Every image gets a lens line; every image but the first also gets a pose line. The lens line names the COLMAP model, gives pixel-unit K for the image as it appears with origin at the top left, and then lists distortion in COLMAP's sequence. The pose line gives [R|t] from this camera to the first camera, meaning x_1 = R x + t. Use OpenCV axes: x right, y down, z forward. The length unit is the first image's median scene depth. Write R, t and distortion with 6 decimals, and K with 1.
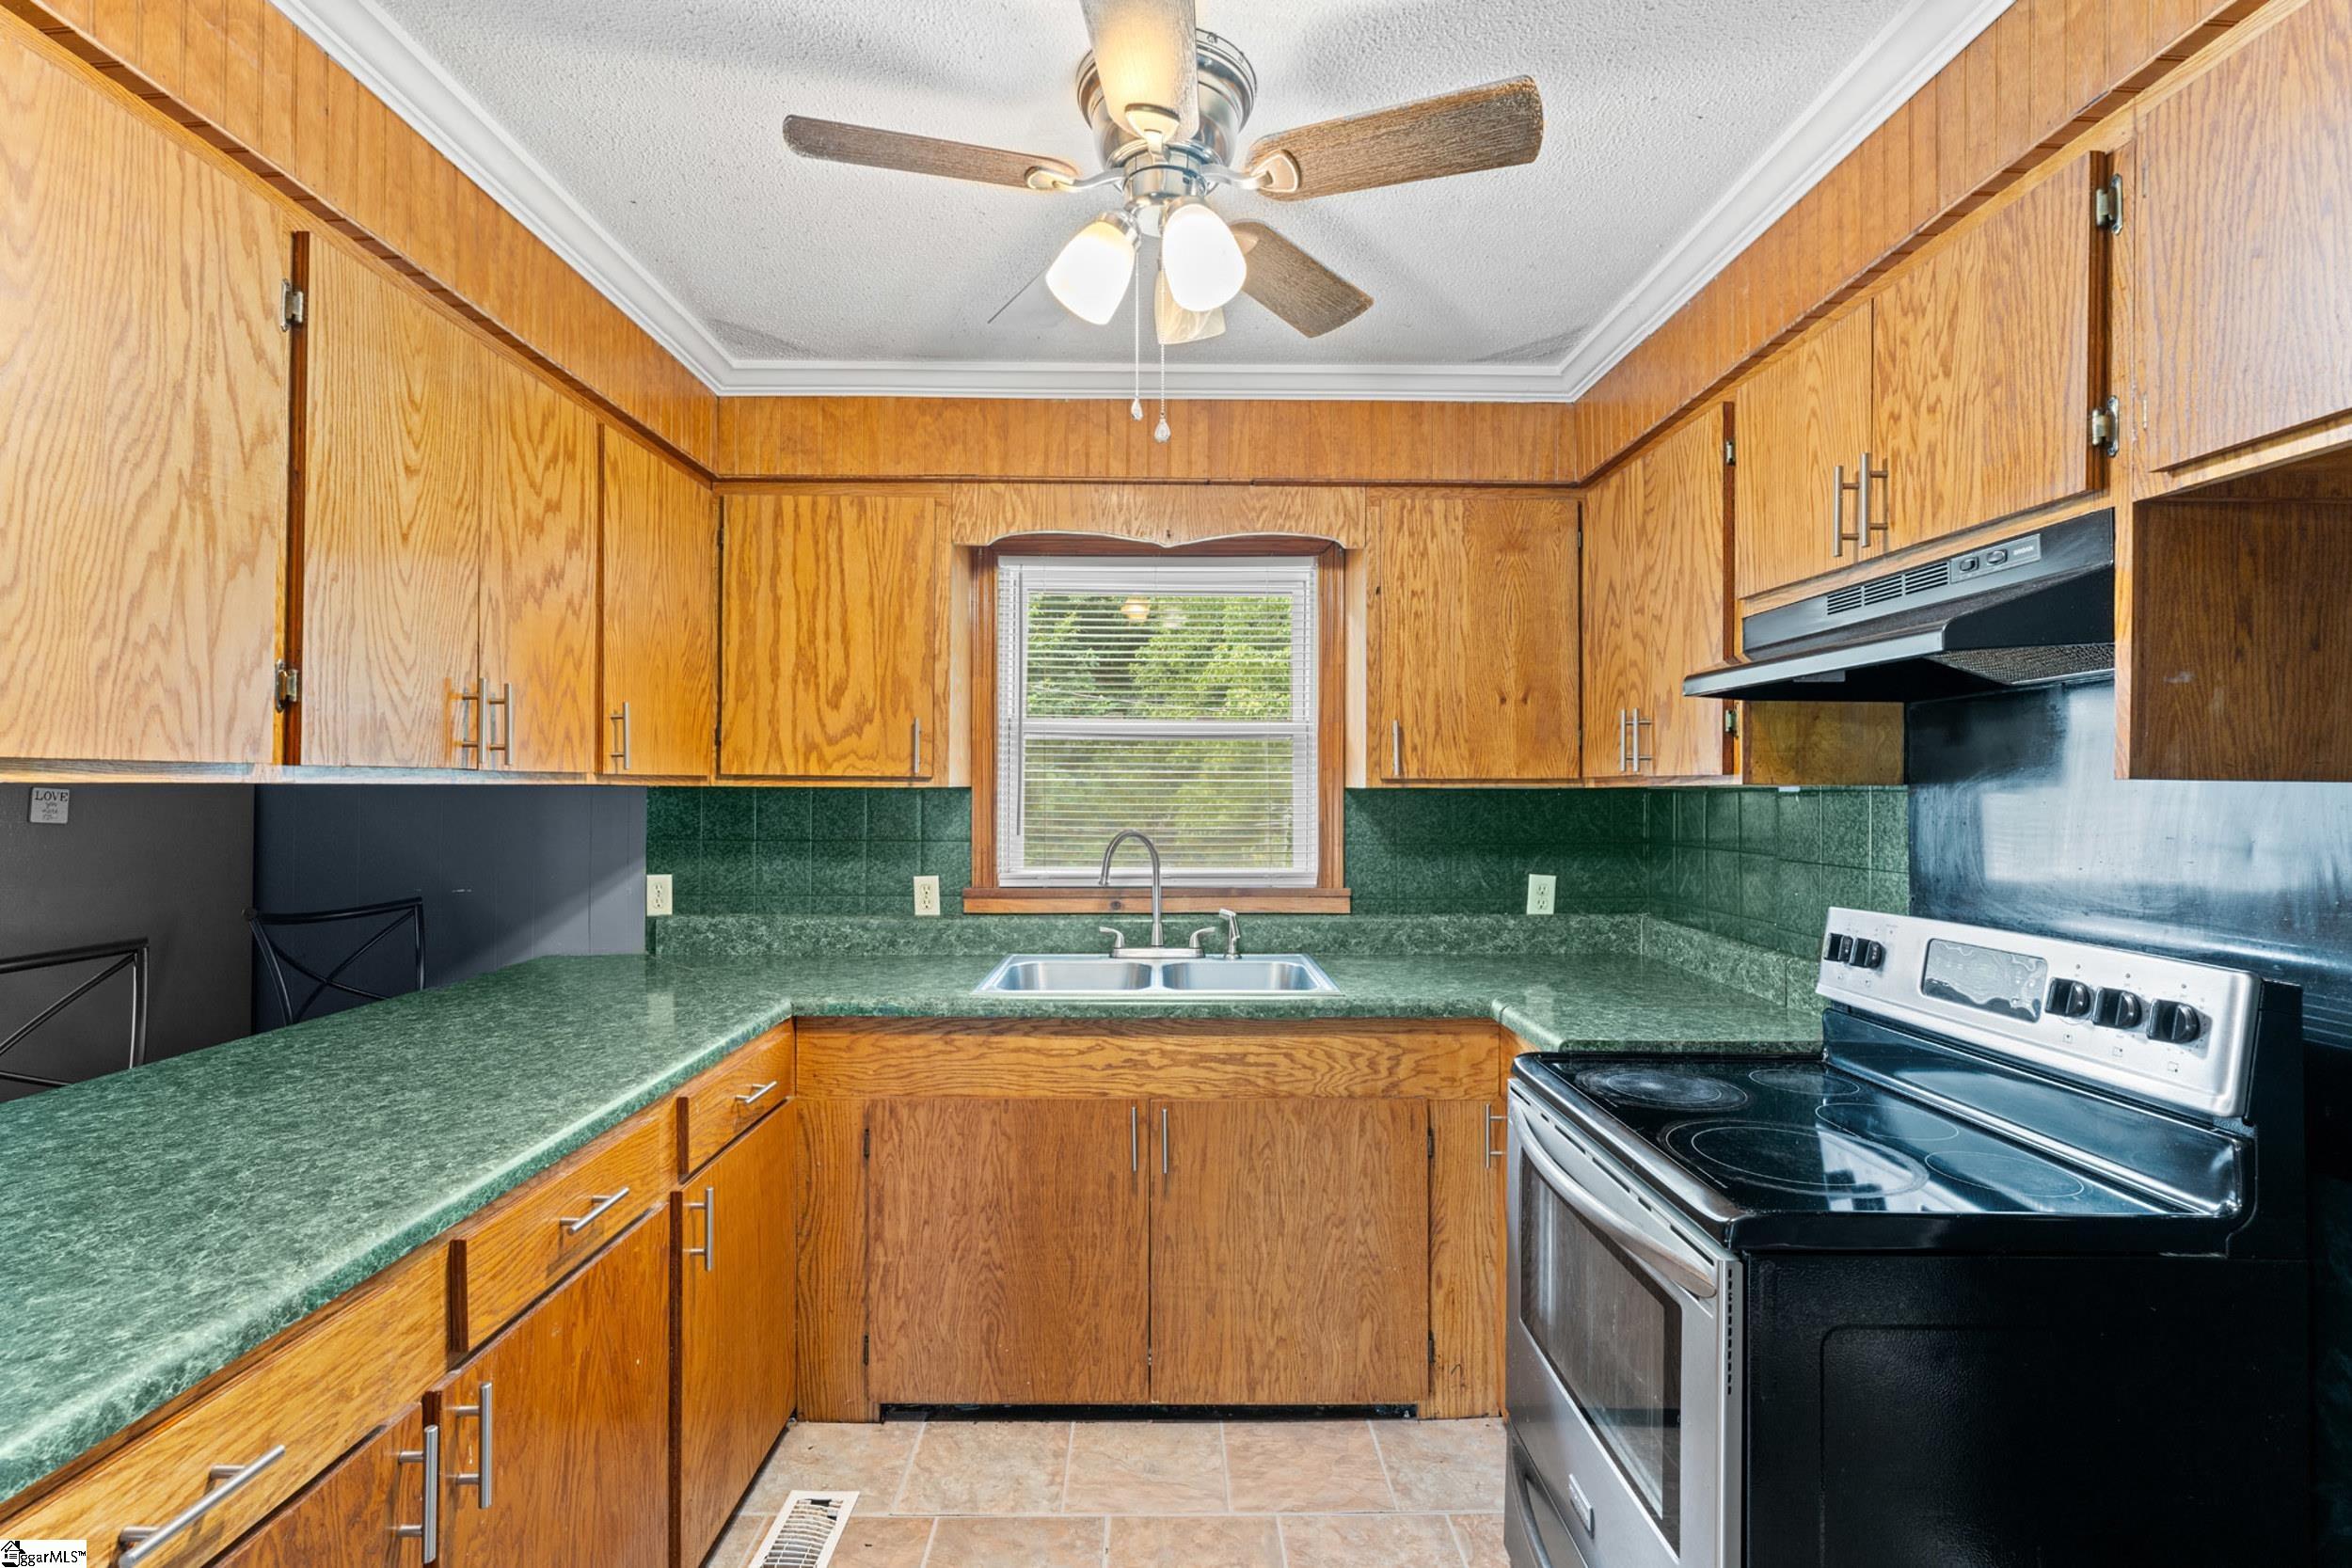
lens RADIAL K [[1057.2, 0, 1177.1], [0, 1057.2, 775.5], [0, 0, 1]] dist [0.000291, -0.000388]
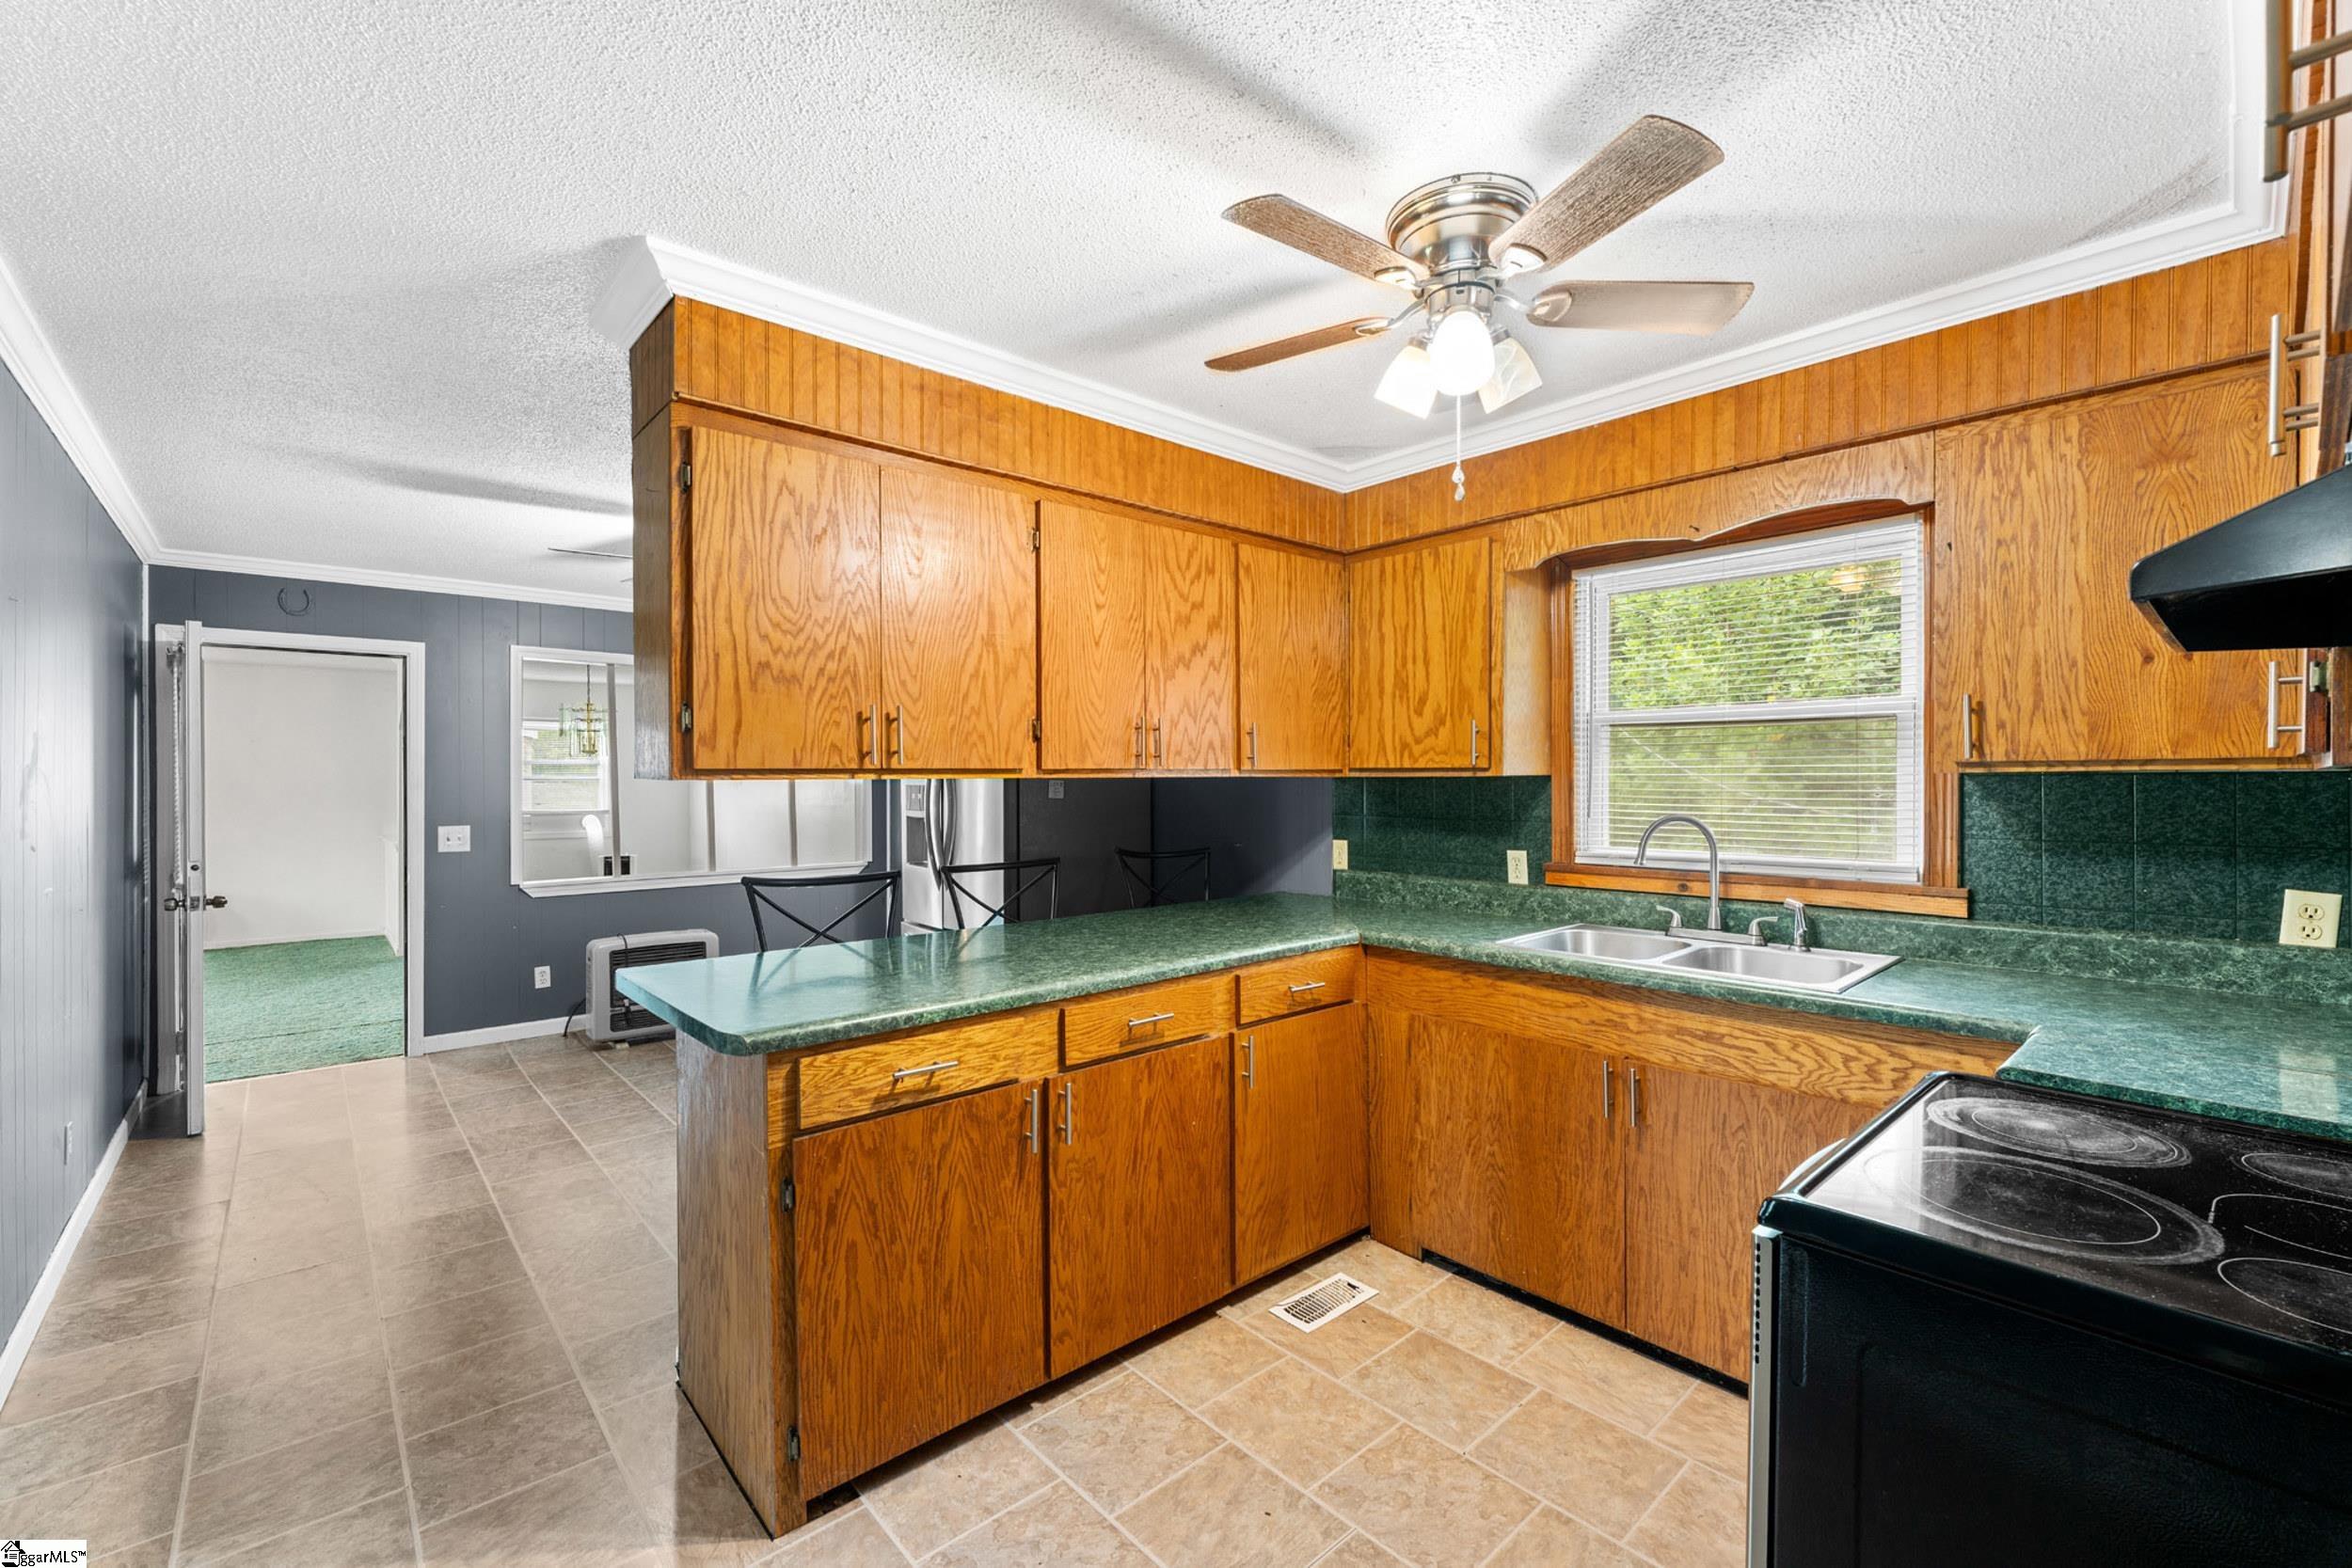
lens RADIAL K [[992.3, 0, 1176.0], [0, 992.3, 784.0], [0, 0, 1]] dist [-0.001127, -0.000170]
pose [[0.656172, -0.001849, -0.754609, 0.418786], [0.016563, 0.999791, 0.011952, 0.000633], [0.754429, -0.020342, 0.656066, -0.022927]]
